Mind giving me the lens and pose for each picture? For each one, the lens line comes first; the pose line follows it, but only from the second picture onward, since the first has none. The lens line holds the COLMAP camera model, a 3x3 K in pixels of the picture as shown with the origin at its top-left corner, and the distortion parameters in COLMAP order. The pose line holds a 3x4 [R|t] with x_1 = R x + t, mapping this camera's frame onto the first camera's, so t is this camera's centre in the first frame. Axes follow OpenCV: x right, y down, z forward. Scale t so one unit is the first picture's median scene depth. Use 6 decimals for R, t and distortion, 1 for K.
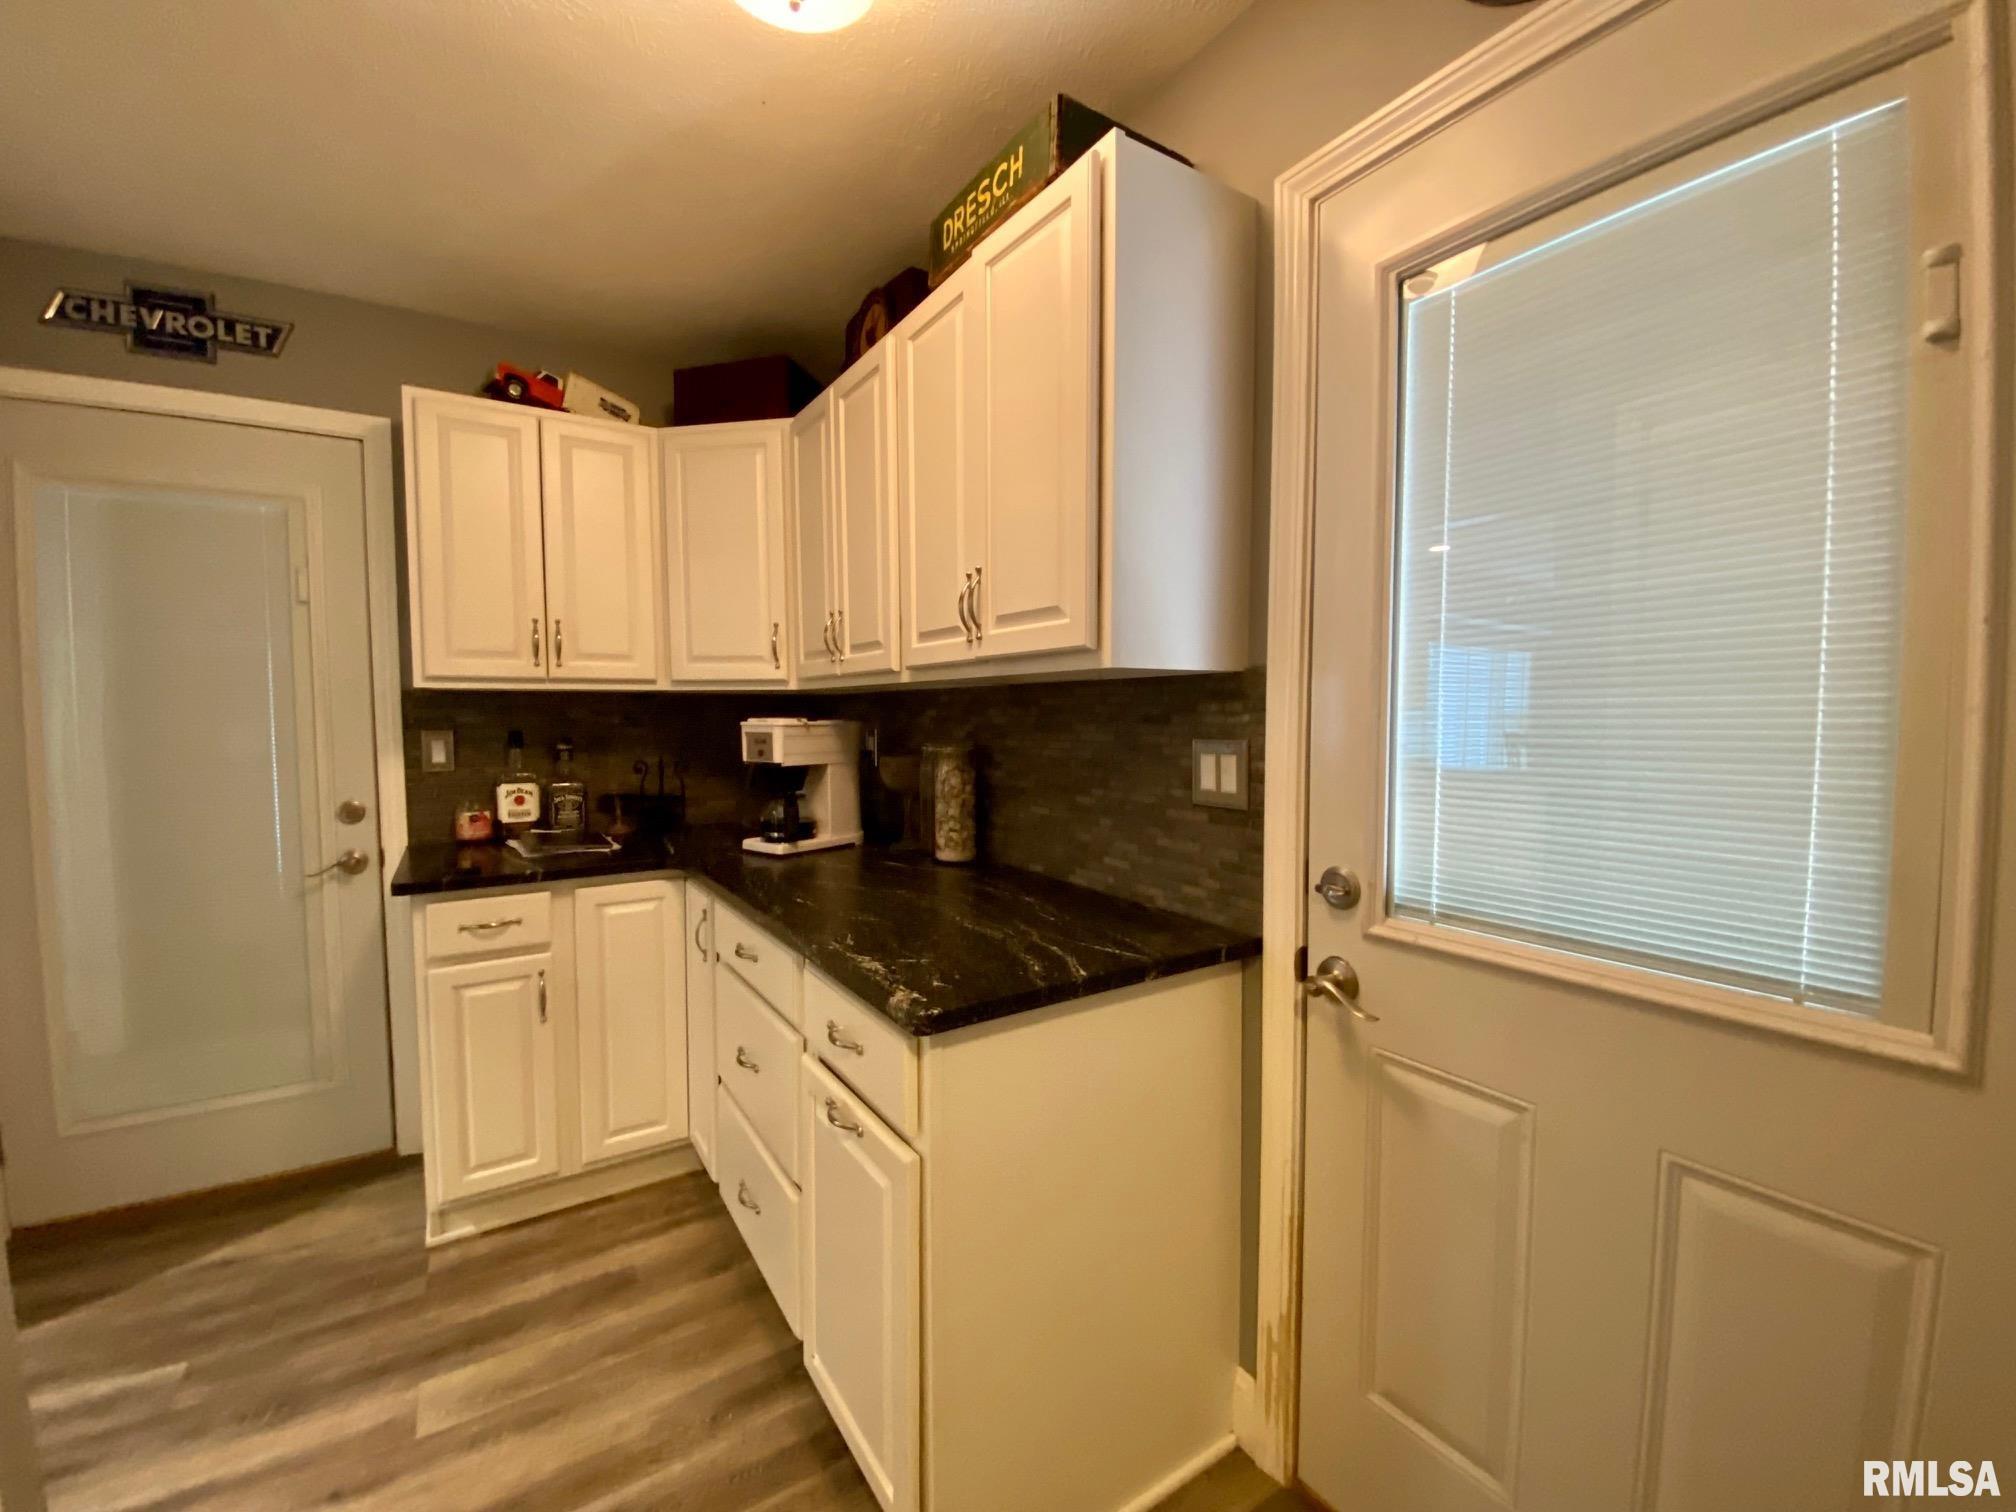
lens RADIAL K [[800.2, 0, 993.2], [0, 800.2, 764.1], [0, 0, 1]] dist [0.033392, -0.034128]
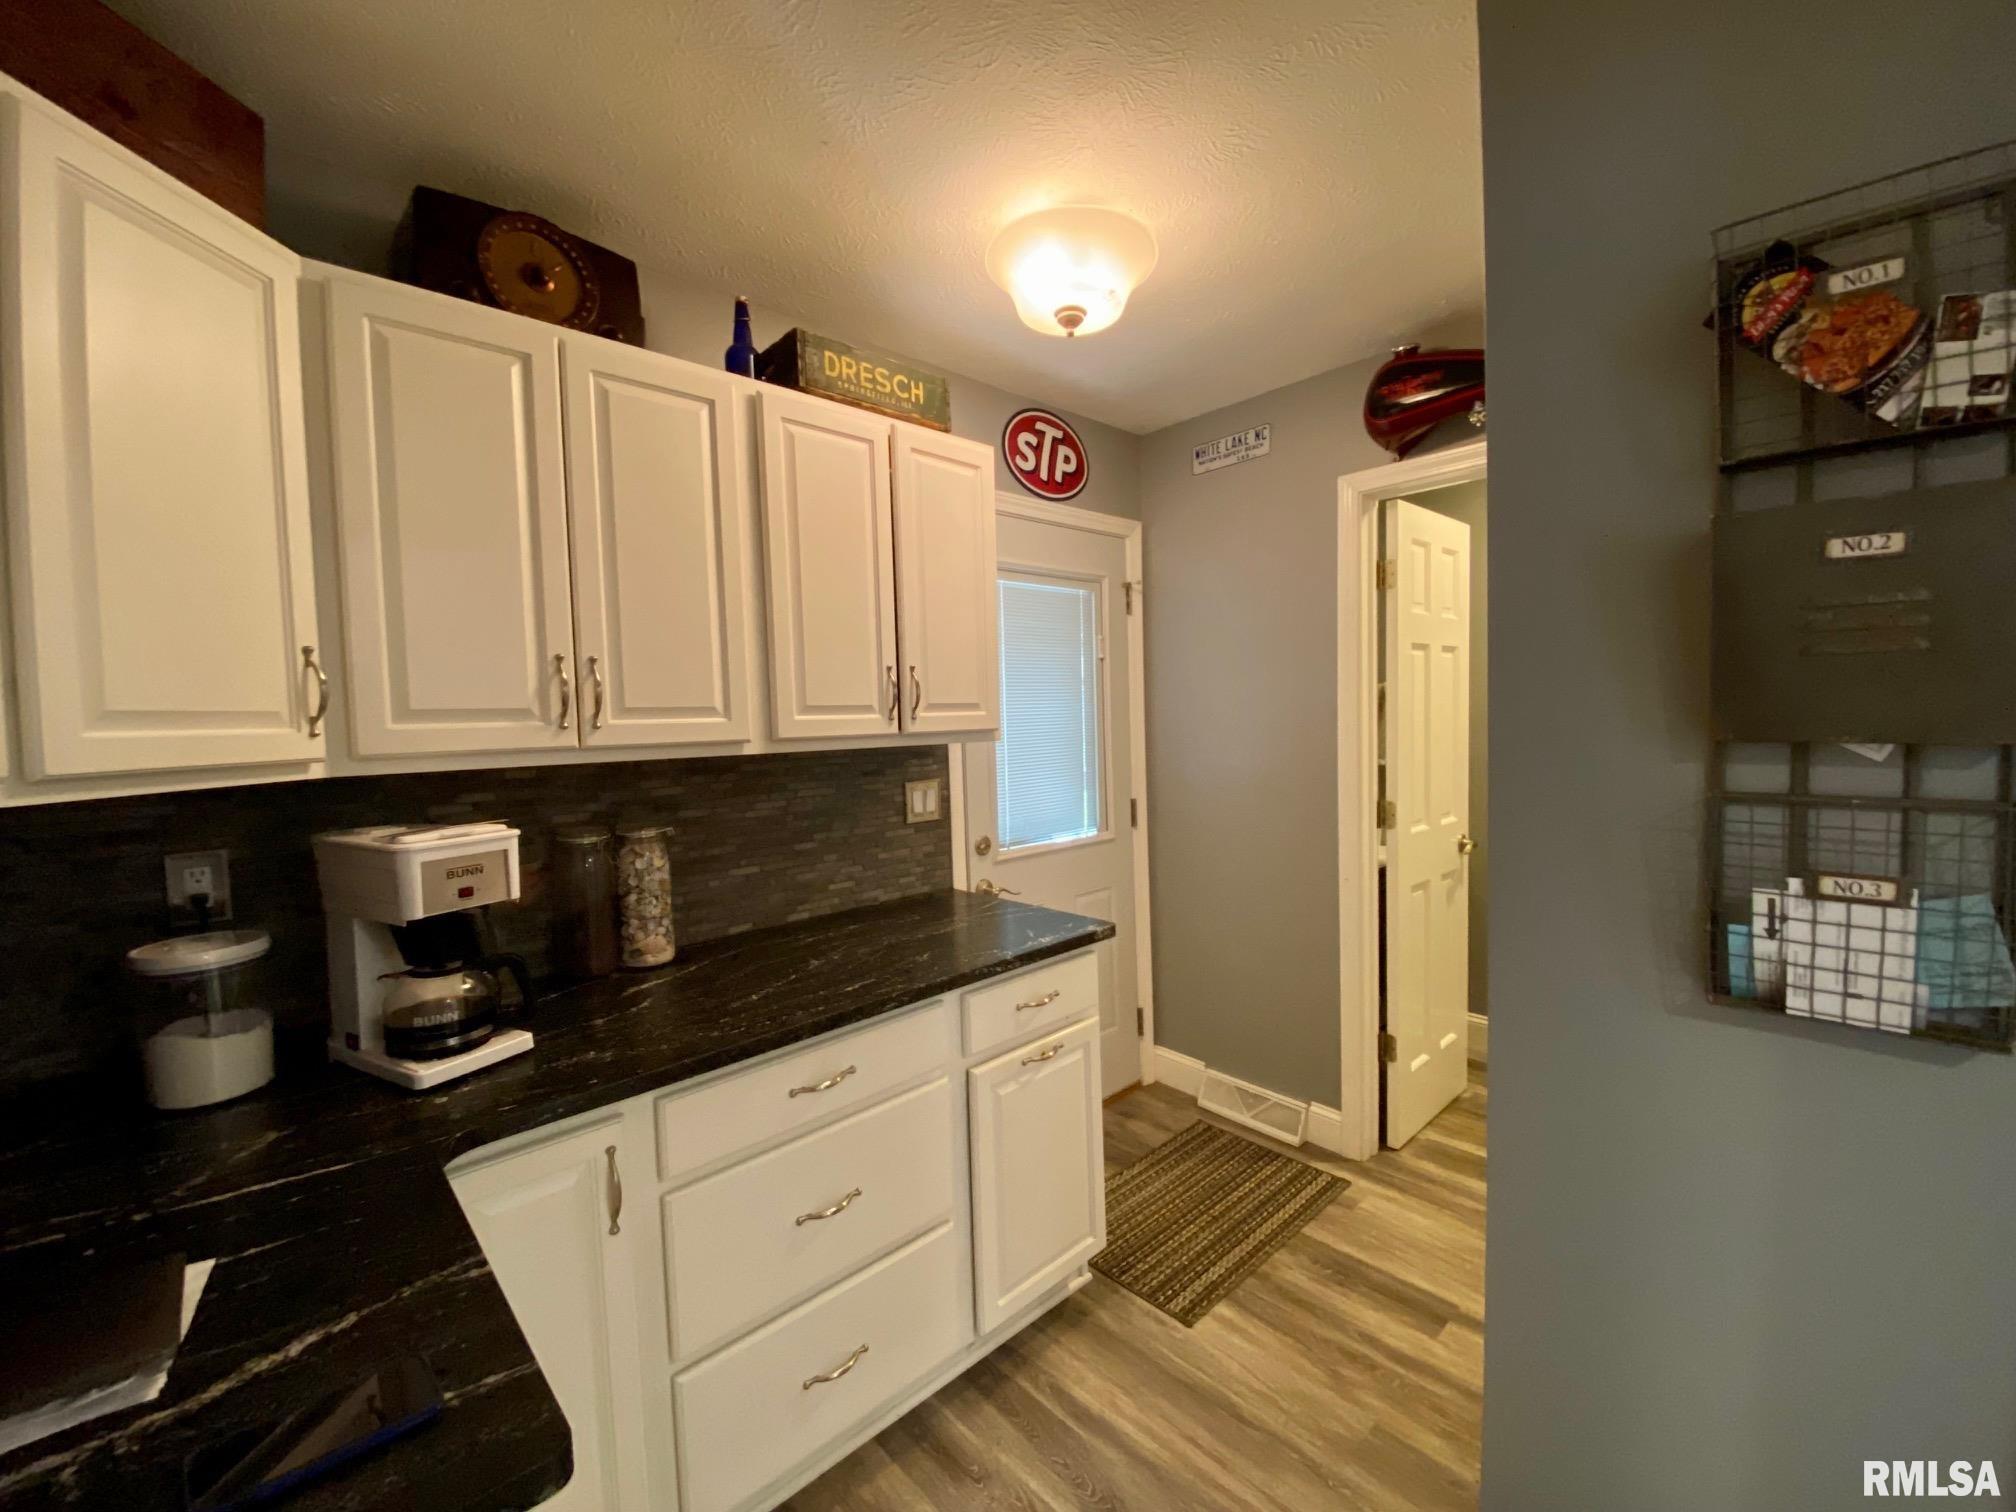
lens RADIAL K [[816.4, 0, 1014.3], [0, 816.4, 763.0], [0, 0, 1]] dist [-0.024072, -0.000385]
pose [[-0.228638, -0.045484, 0.972448, -1.268841], [0.085643, 0.994095, 0.066632, -0.148420], [-0.969737, 0.098518, -0.223393, 1.071617]]
